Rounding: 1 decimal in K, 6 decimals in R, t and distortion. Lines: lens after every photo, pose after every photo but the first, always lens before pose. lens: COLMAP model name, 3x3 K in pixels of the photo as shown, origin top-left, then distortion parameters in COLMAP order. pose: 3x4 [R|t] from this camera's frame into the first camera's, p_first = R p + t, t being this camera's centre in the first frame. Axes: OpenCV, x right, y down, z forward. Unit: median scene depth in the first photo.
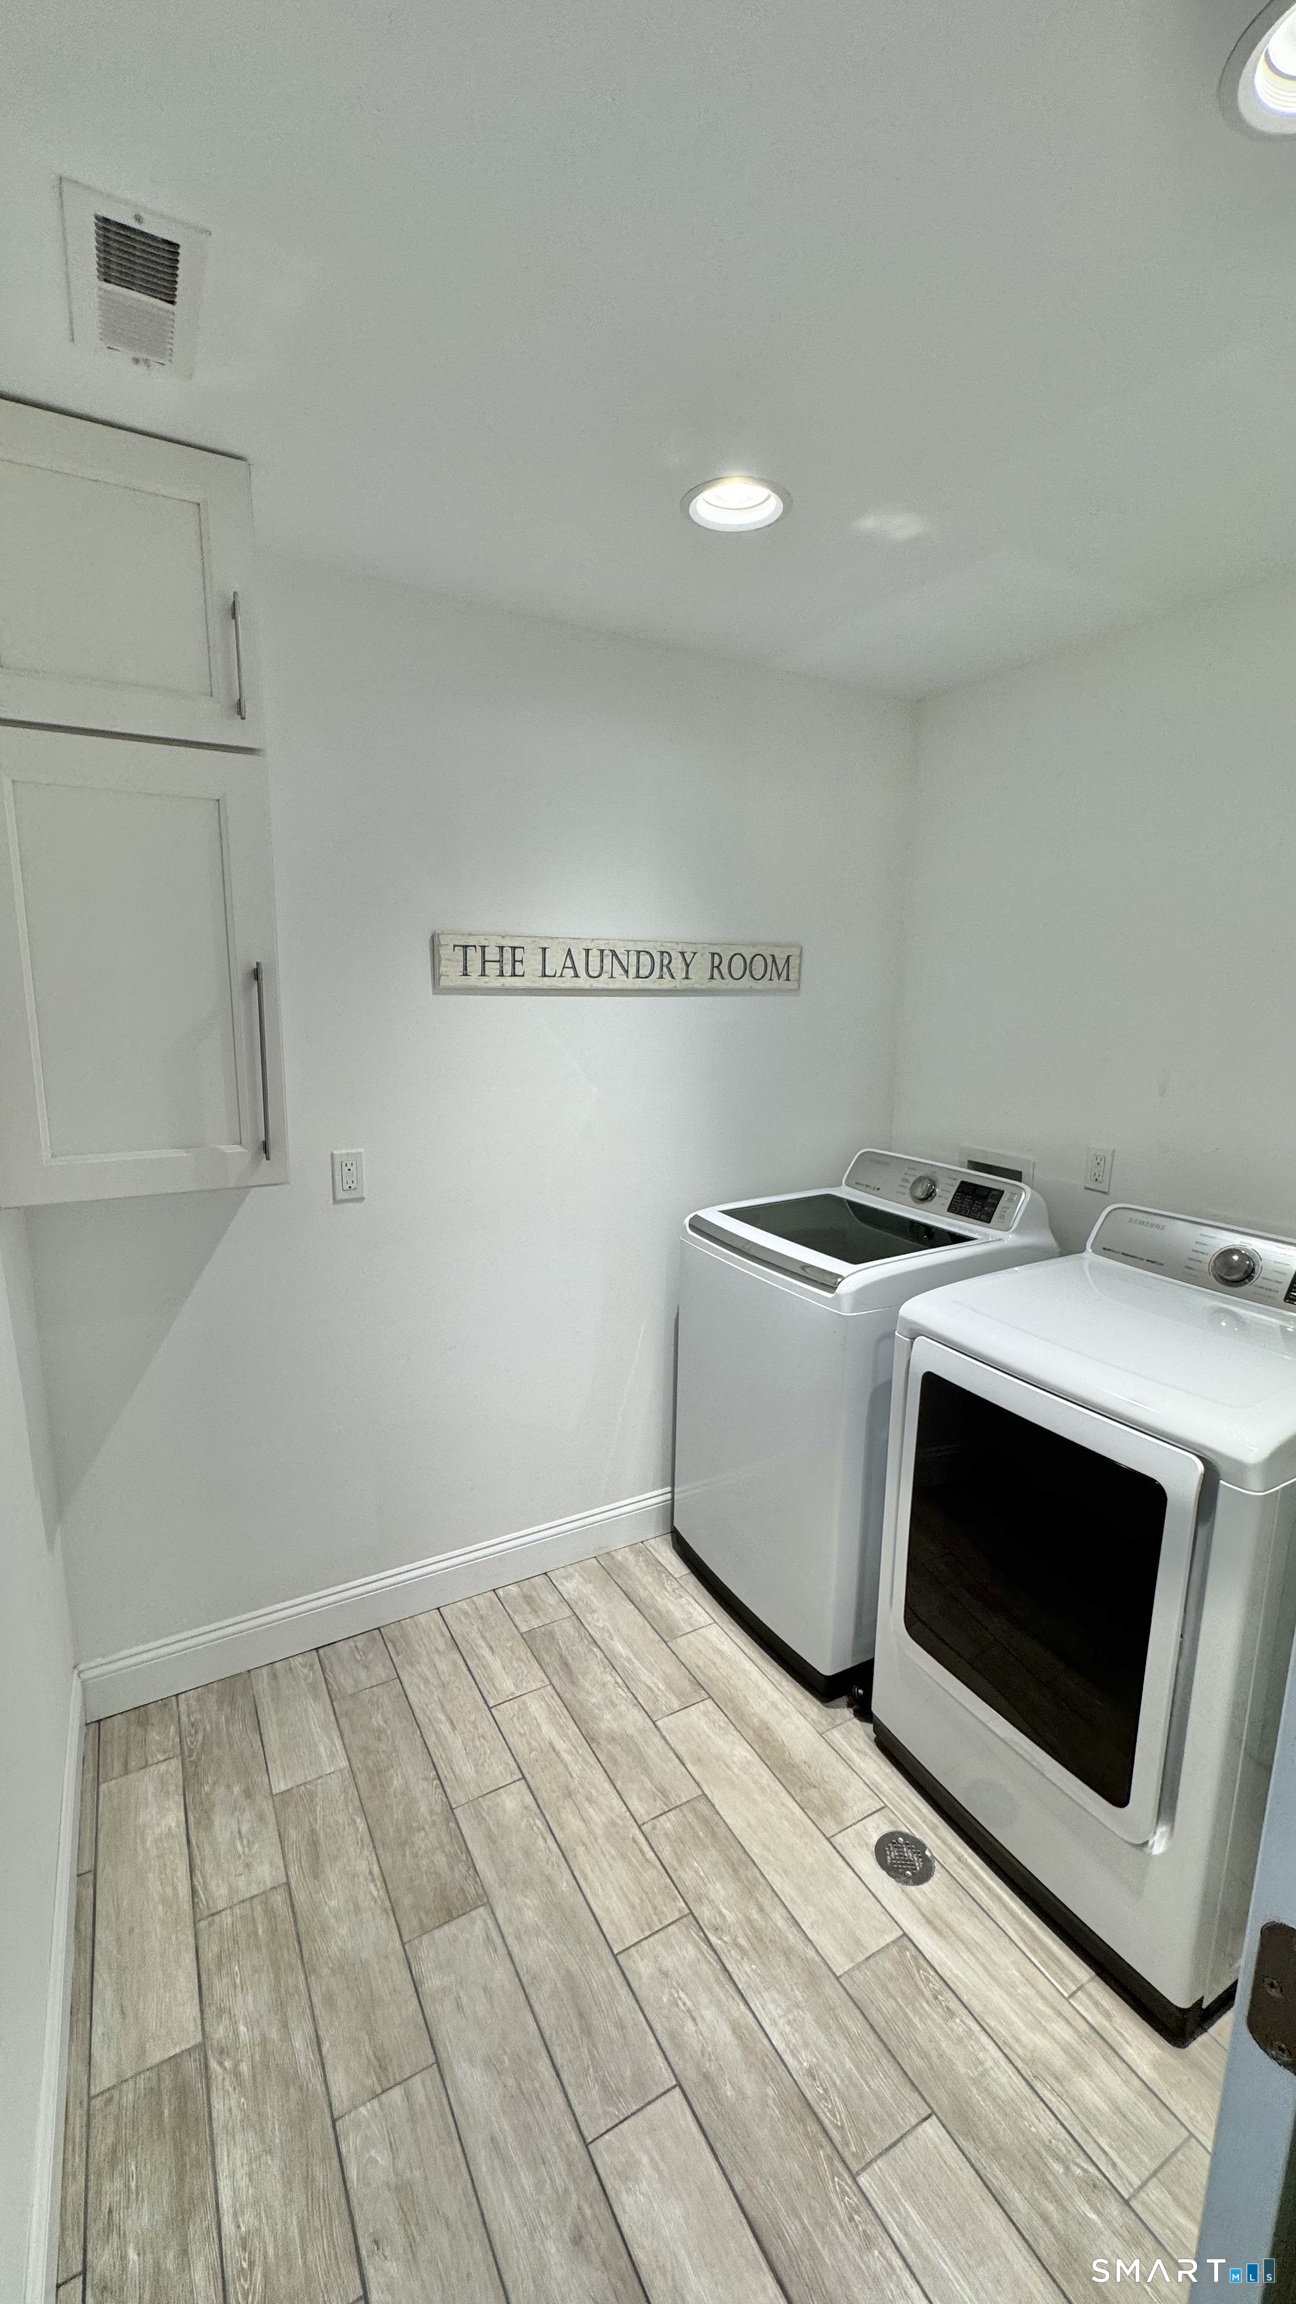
lens RADIAL K [[917.0, 0, 642.1], [0, 917.0, 1153.9], [0, 0, 1]] dist [-0.000959, 0.000041]
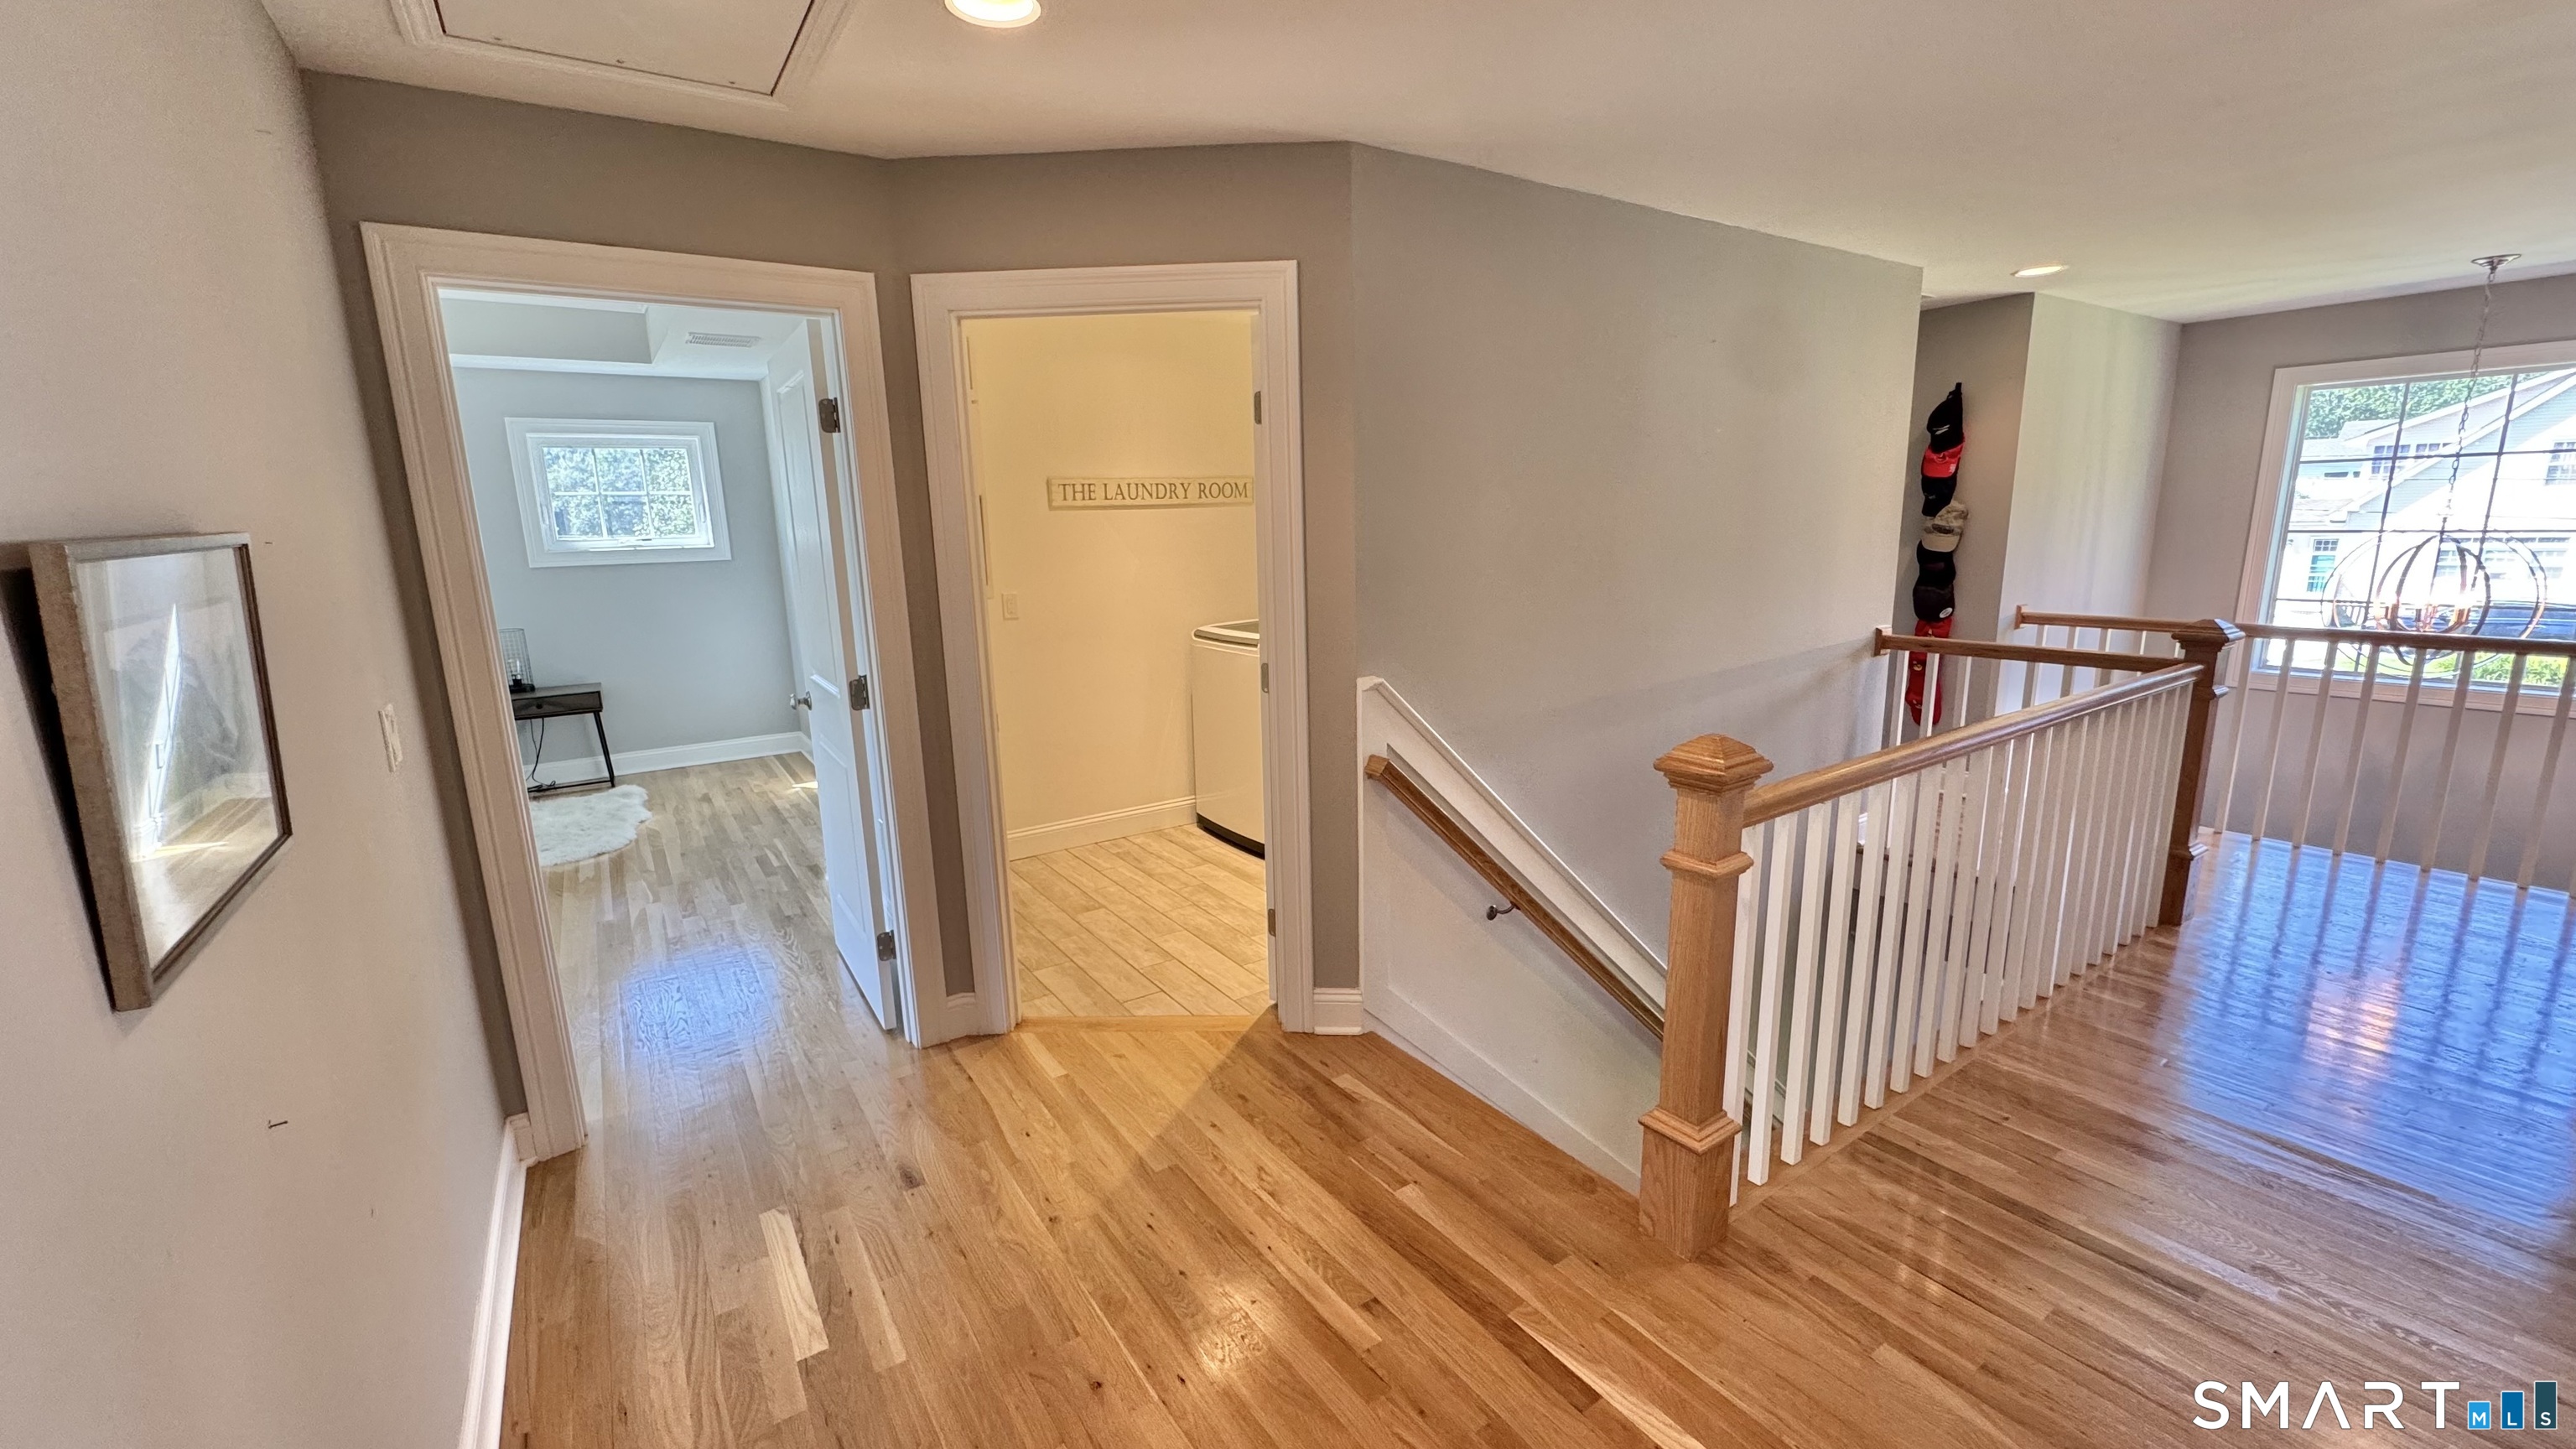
lens RADIAL K [[1025.3, 0, 1296.1], [0, 1025.3, 718.4], [0, 0, 1]] dist [-0.000959, 0.000041]
pose [[0.995363, -0.049590, 0.082419, 0.079507], [0.047642, 0.998541, 0.025438, 0.207291], [-0.083560, -0.021393, 0.996273, -1.069206]]
